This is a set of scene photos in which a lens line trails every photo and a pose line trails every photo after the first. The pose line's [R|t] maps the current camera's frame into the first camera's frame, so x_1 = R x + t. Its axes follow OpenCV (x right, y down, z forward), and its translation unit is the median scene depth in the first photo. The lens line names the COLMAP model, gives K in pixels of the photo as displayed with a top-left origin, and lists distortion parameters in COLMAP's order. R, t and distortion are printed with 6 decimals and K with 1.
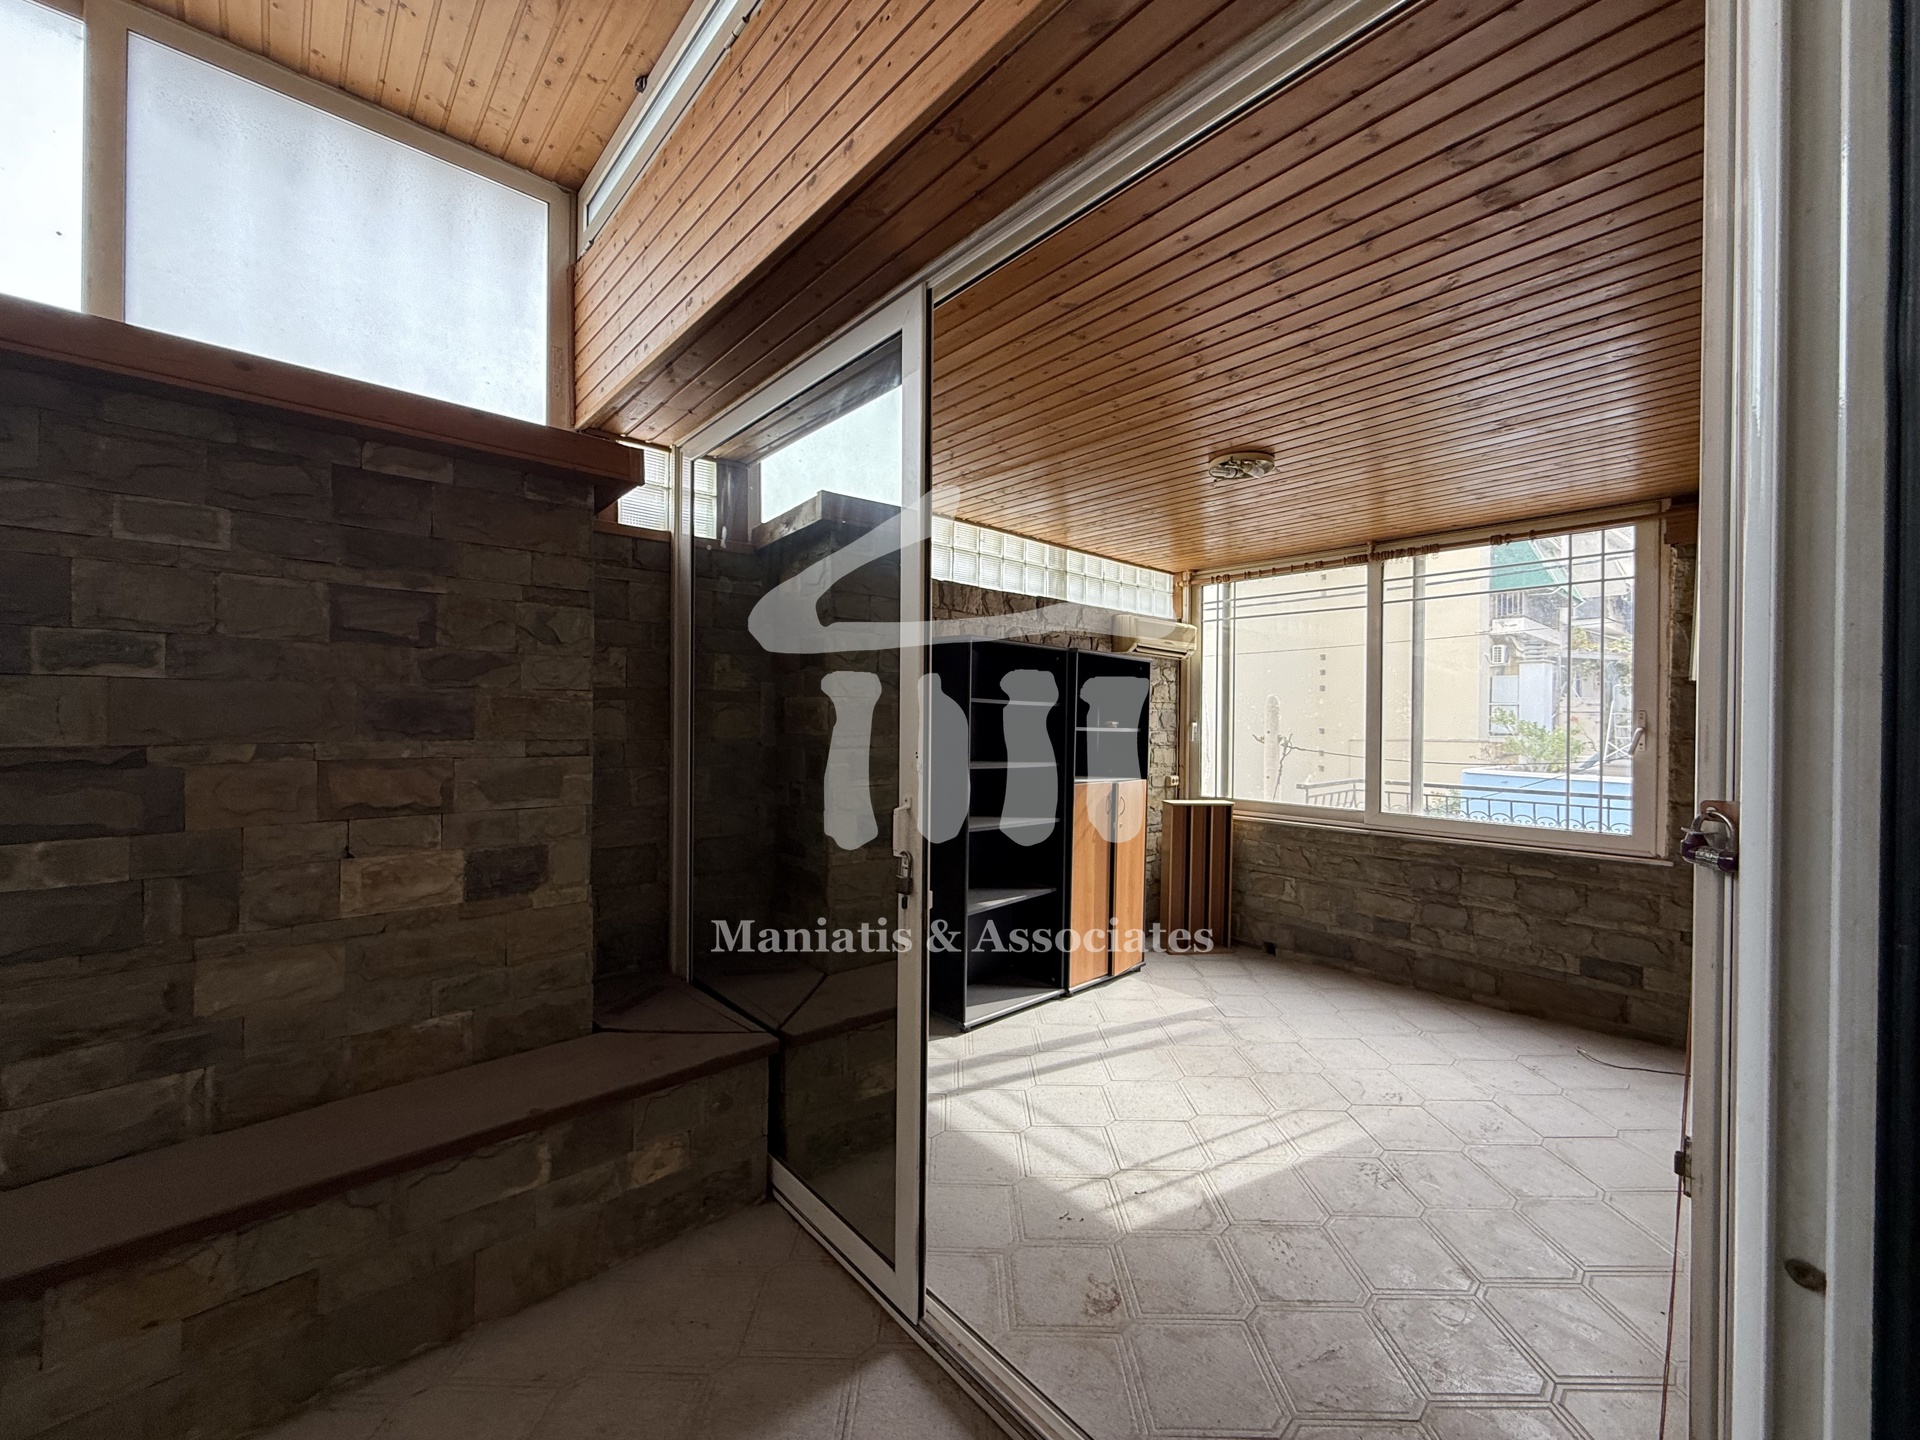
lens RADIAL K [[775.1, 0, 953.7], [0, 775.1, 719.8], [0, 0, 1]] dist [0.002733, -0.000049]
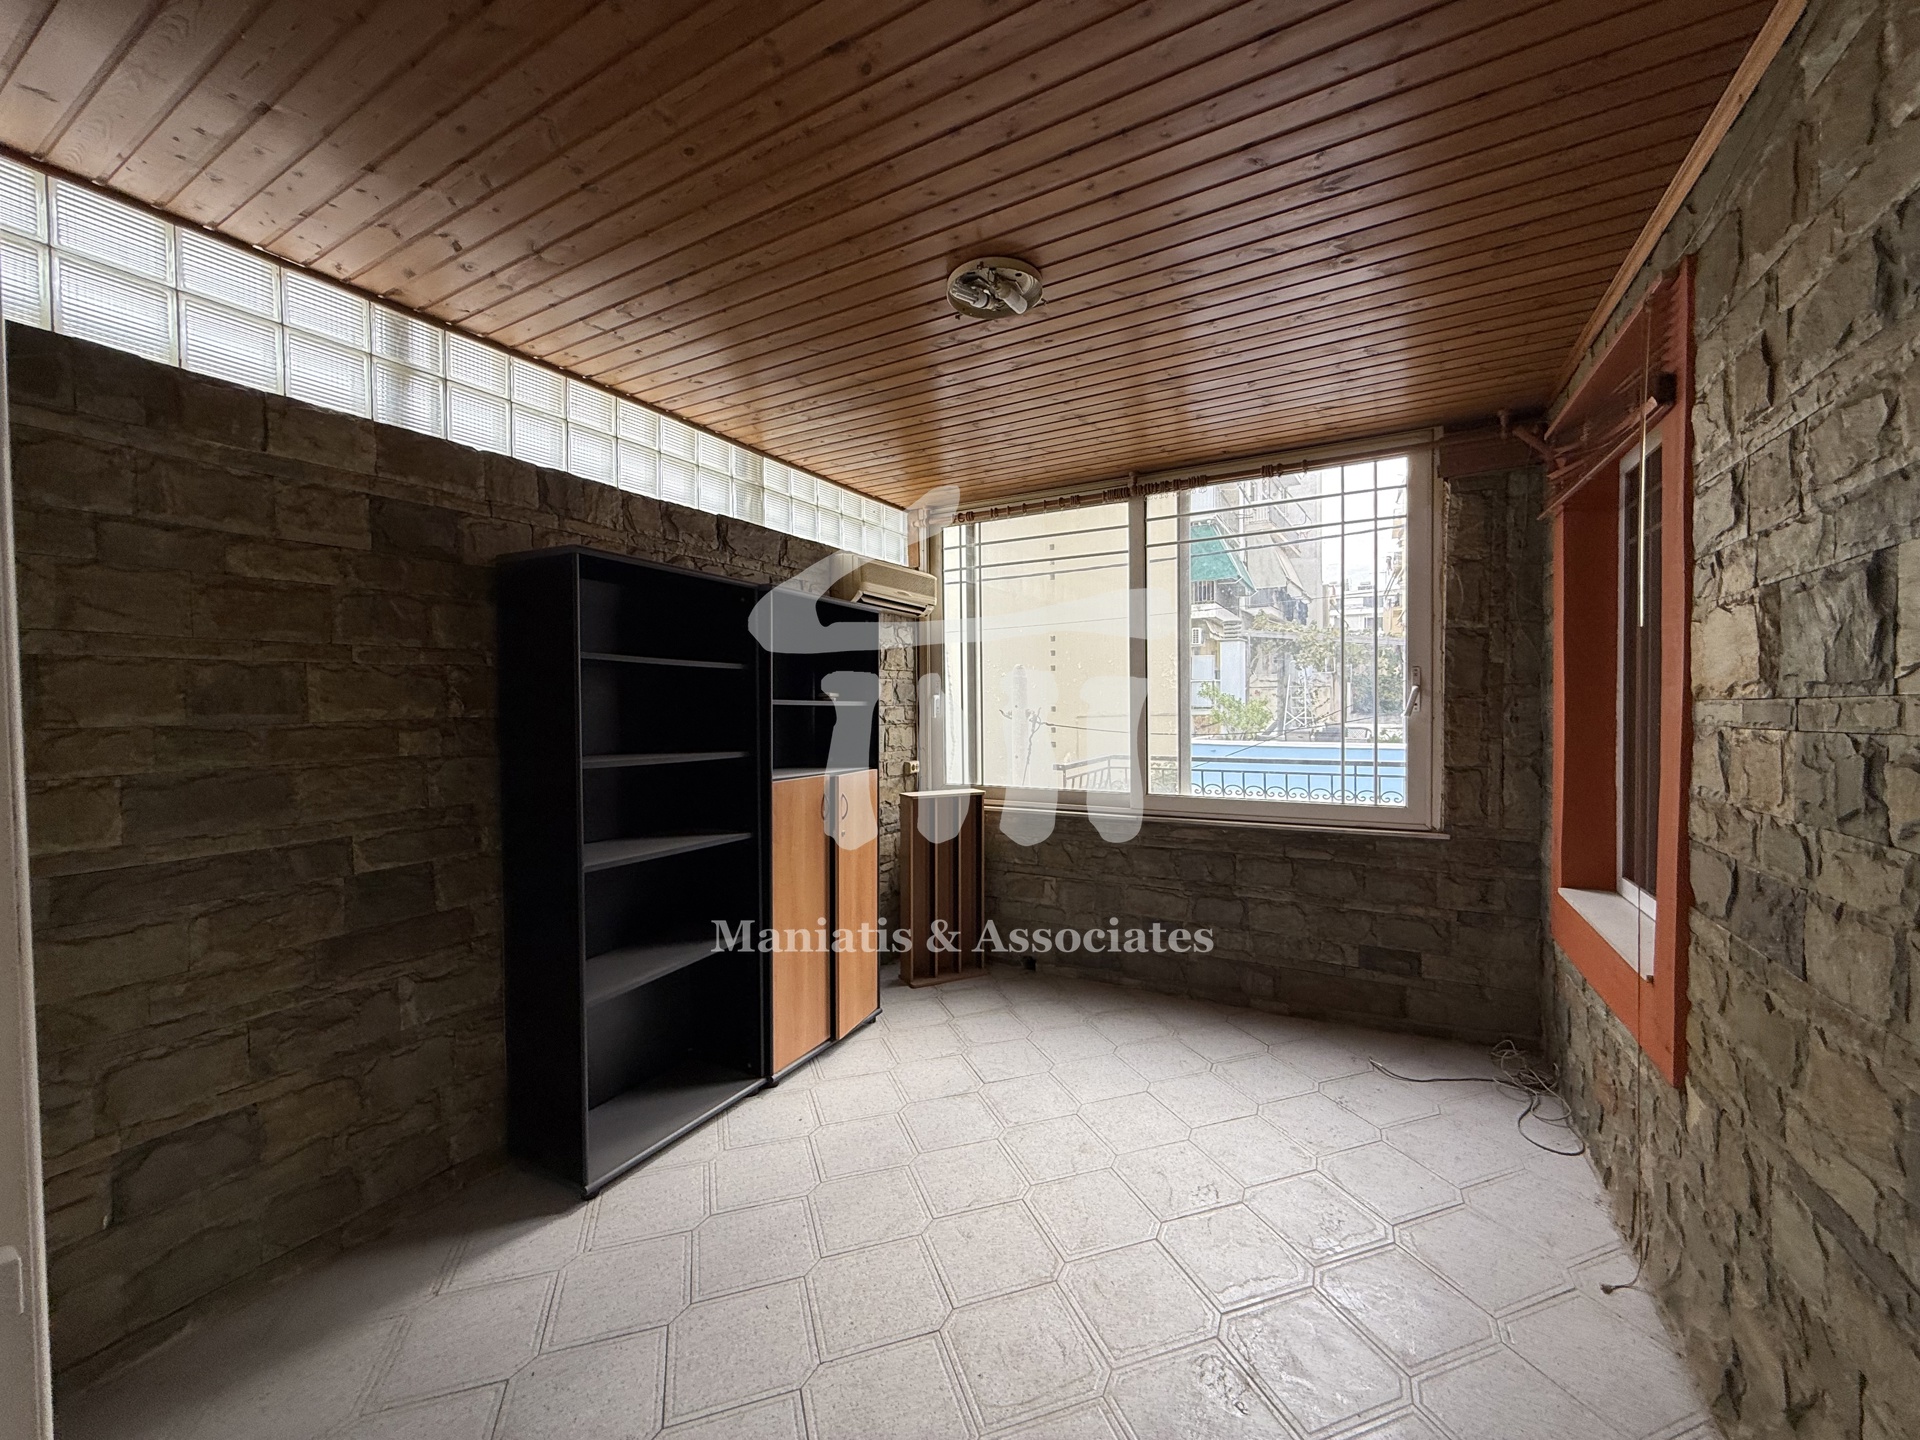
lens RADIAL K [[775.1, 0, 958.8], [0, 775.1, 718.0], [0, 0, 1]] dist [0.002733, -0.000049]
pose [[0.946203, -0.026981, 0.322446, 0.090789], [0.021557, 0.999560, 0.020381, 0.015849], [-0.322854, -0.012334, 0.946368, 0.289840]]
